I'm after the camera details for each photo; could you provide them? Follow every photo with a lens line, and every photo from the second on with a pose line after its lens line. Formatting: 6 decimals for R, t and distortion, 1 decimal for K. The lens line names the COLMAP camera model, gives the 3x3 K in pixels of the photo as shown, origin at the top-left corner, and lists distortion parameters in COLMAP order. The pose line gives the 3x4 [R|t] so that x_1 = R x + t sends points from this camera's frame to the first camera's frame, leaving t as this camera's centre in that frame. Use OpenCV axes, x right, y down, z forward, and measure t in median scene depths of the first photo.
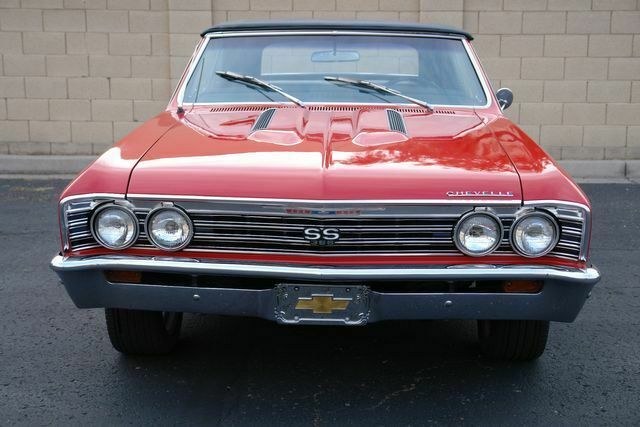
lens RADIAL K [[869.5, 0, 320.0], [0, 869.5, 213.5], [0, 0, 1]] dist [0.035543, 0.097852]
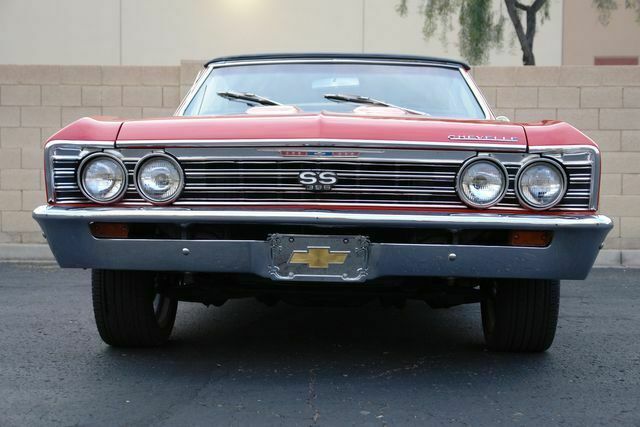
lens RADIAL K [[828.8, 0, 320.0], [0, 828.8, 213.5], [0, 0, 1]] dist [0.025347, 0.087055]
pose [[0.999980, 0.002821, -0.005635, 0.009196], [-0.003665, 0.987772, -0.155863, 0.197883], [0.005126, 0.155880, 0.987763, 0.105285]]
